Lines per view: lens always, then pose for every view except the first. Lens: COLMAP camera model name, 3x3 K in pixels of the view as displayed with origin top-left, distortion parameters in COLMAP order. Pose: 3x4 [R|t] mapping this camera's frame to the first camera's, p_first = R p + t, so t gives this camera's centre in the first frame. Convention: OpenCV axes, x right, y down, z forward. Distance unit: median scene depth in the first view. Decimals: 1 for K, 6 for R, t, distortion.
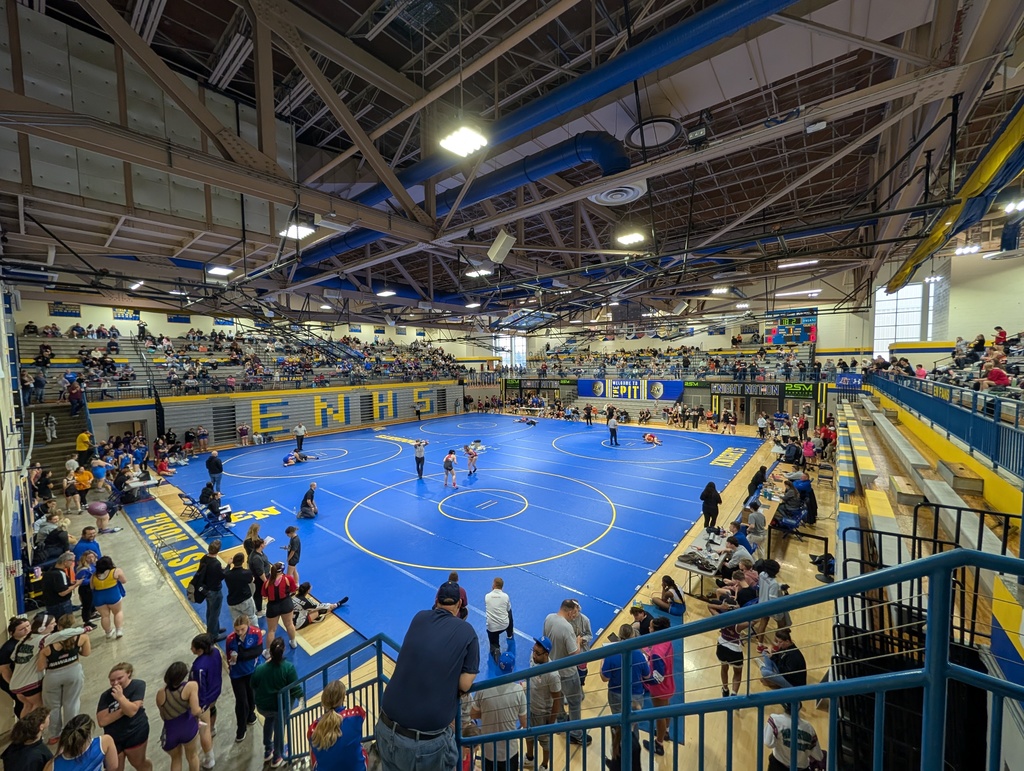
lens RADIAL K [[392.3, 0, 509.2], [0, 392.3, 386.4], [0, 0, 1]] dist [0.001759, 0.000040]
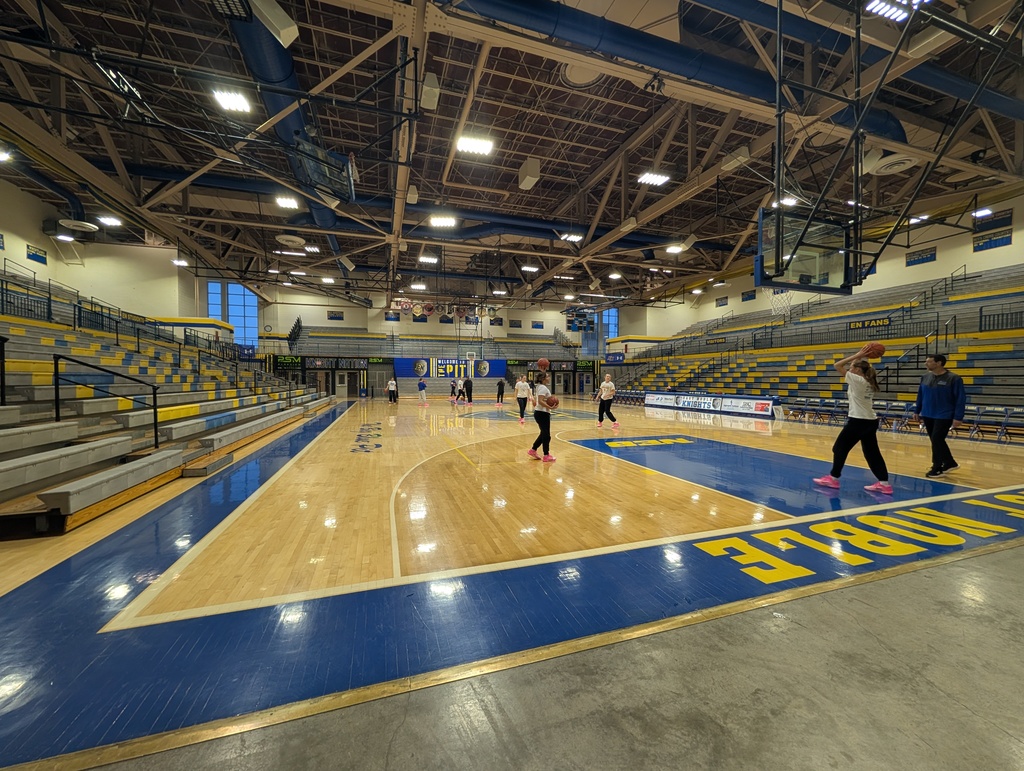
lens RADIAL K [[392.3, 0, 509.0], [0, 392.3, 383.3], [0, 0, 1]] dist [0.001759, 0.000040]
pose [[0.538661, 0.005619, 0.842504, -0.513109], [0.038449, 0.998772, -0.031244, 0.092528], [-0.841645, 0.049224, 0.537784, 0.416836]]
